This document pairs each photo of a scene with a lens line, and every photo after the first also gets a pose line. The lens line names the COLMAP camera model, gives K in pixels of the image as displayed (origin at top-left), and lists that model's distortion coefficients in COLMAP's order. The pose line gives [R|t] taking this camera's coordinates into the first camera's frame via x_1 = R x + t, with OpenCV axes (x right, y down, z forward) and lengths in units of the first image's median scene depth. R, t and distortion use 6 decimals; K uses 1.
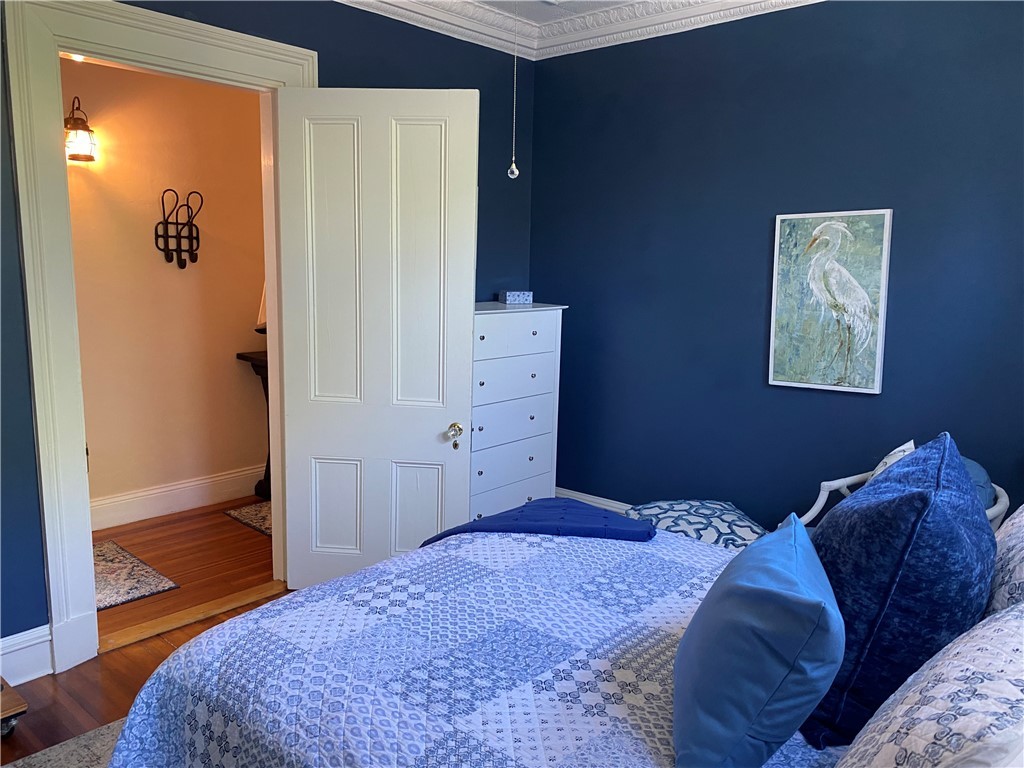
lens RADIAL K [[778.6, 0, 517.2], [0, 778.6, 378.8], [0, 0, 1]] dist [0.058622, -0.076129]
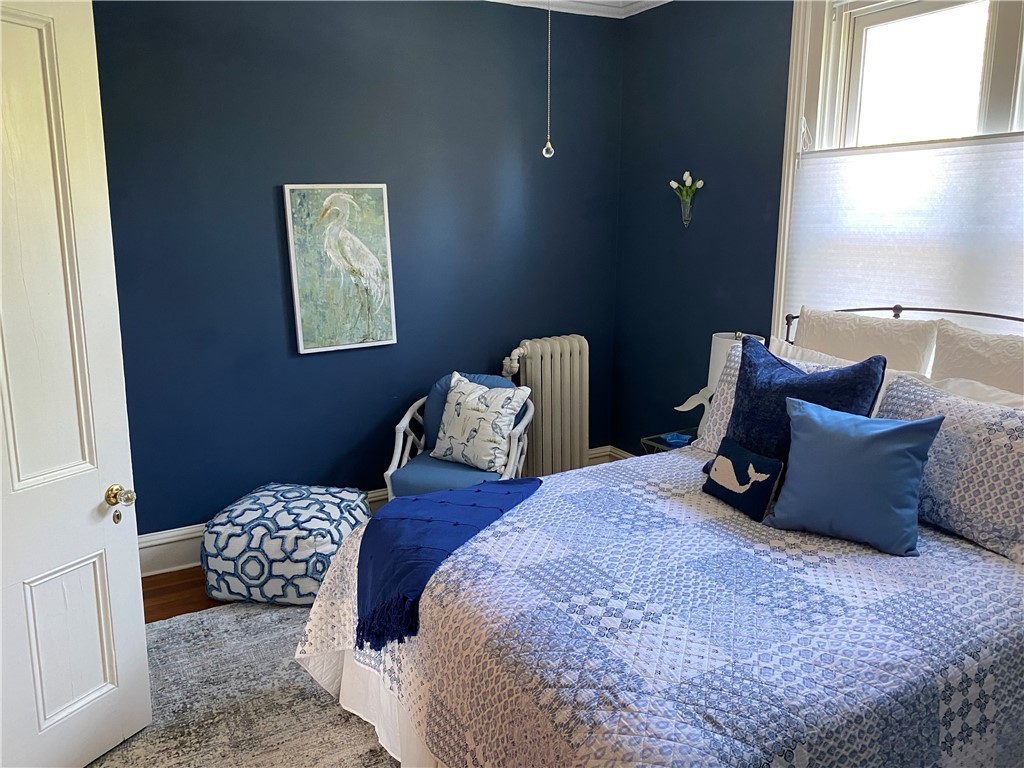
lens RADIAL K [[778.6, 0, 504.6], [0, 778.6, 381.4], [0, 0, 1]] dist [0.058622, -0.076129]
pose [[0.337225, -0.206255, 0.918552, -0.560707], [0.152129, 0.974821, 0.163039, -0.088860], [-0.929051, 0.084757, 0.360112, 0.423079]]
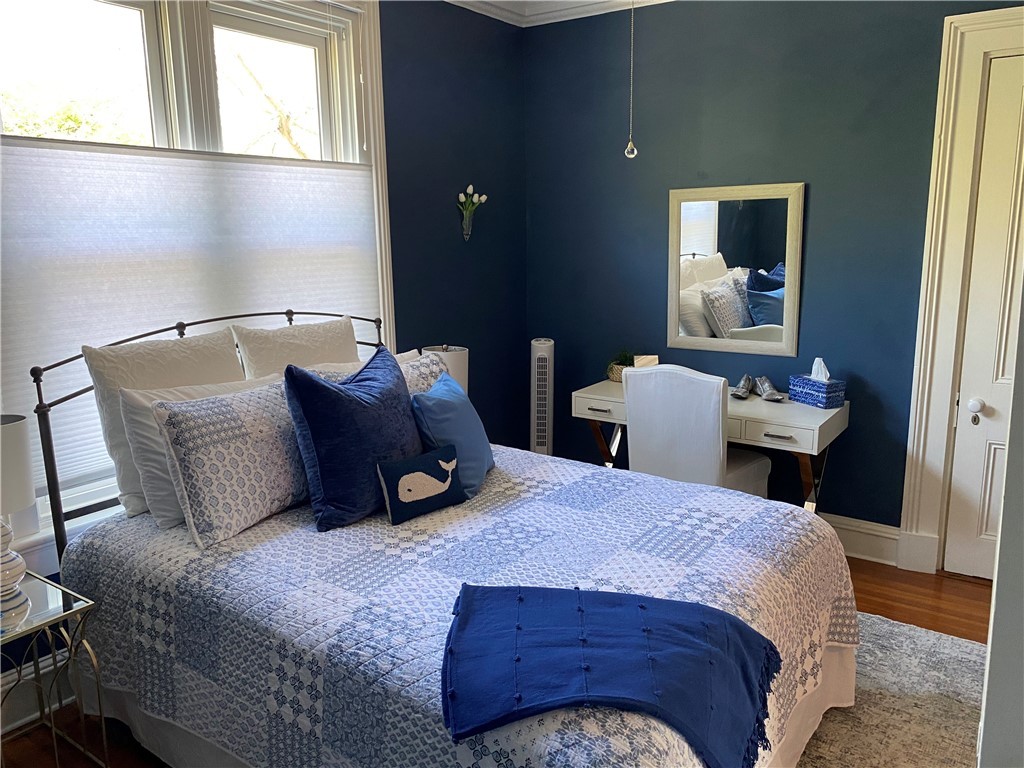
lens RADIAL K [[778.6, 0, 512.6], [0, 778.6, 378.0], [0, 0, 1]] dist [0.058622, -0.076129]
pose [[-0.995616, 0.016035, -0.092154, 0.129681], [-0.016088, 0.941161, 0.337575, -0.187565], [0.092144, 0.337578, -0.936777, 1.129960]]
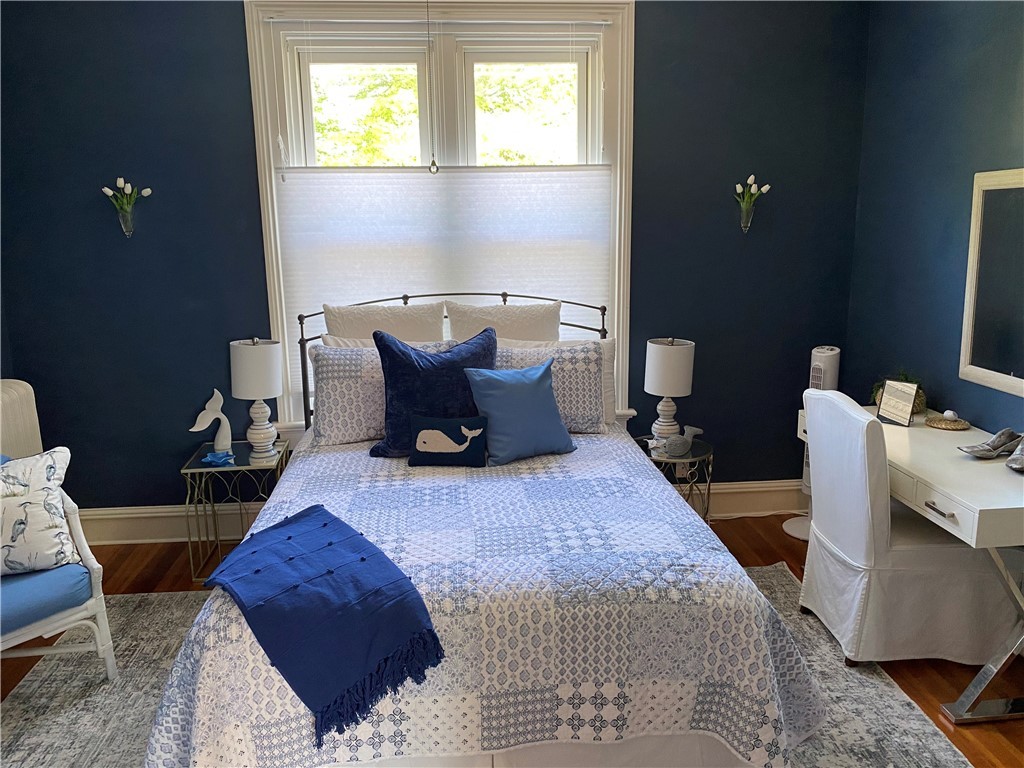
lens RADIAL K [[778.6, 0, 511.1], [0, 778.6, 383.8], [0, 0, 1]] dist [0.058622, -0.076129]
pose [[-0.718977, -0.147319, 0.679241, -0.475692], [0.112865, 0.939560, 0.323247, -0.183556], [-0.685808, 0.309070, -0.658895, 0.983992]]
